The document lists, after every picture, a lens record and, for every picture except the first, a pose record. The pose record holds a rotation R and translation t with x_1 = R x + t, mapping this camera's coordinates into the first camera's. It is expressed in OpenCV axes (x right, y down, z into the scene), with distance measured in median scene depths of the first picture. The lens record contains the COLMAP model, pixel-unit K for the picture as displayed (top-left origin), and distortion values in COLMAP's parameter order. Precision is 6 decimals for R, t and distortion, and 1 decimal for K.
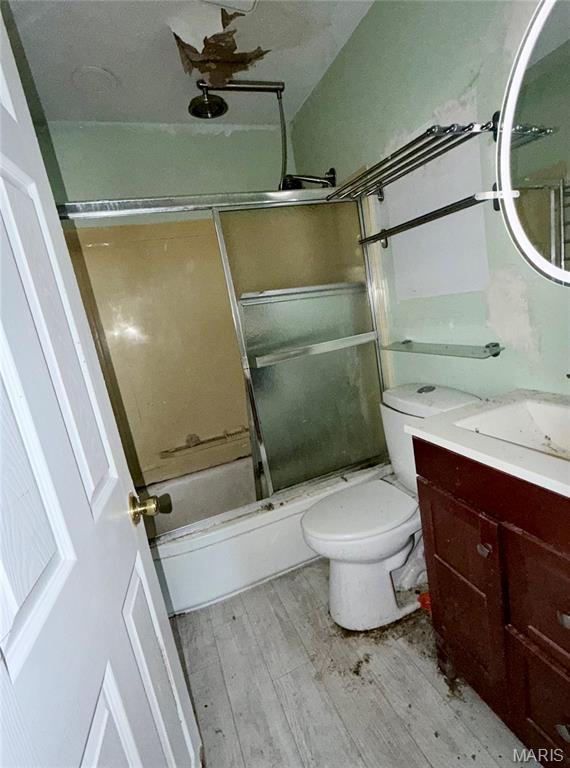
lens RADIAL K [[379.4, 0, 288.4], [0, 379.4, 382.4], [0, 0, 1]] dist [-0.000568, -0.000738]
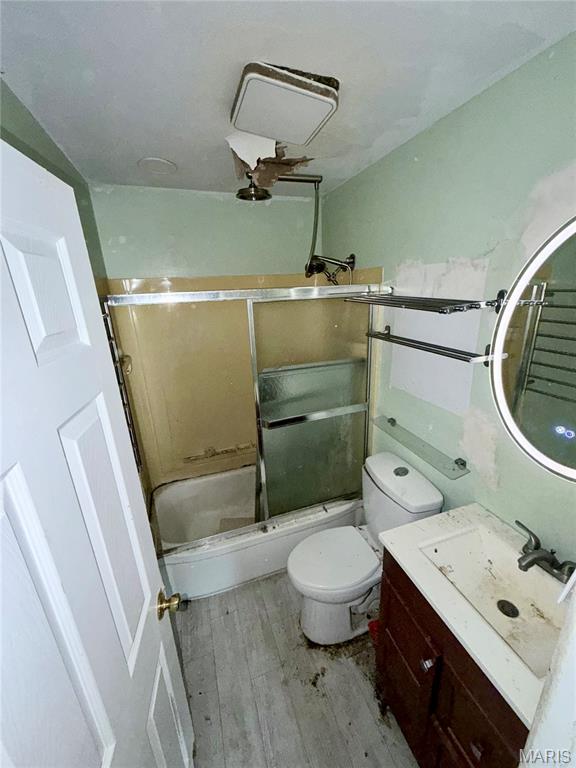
lens RADIAL K [[306.2, 0, 286.1], [0, 306.2, 382.7], [0, 0, 1]] dist [0.001919, -0.000794]
pose [[0.991498, 0.130113, -0.001410, -0.047743], [-0.129252, 0.986069, 0.104697, -0.332776], [0.015013, -0.103625, 0.994503, 0.027263]]
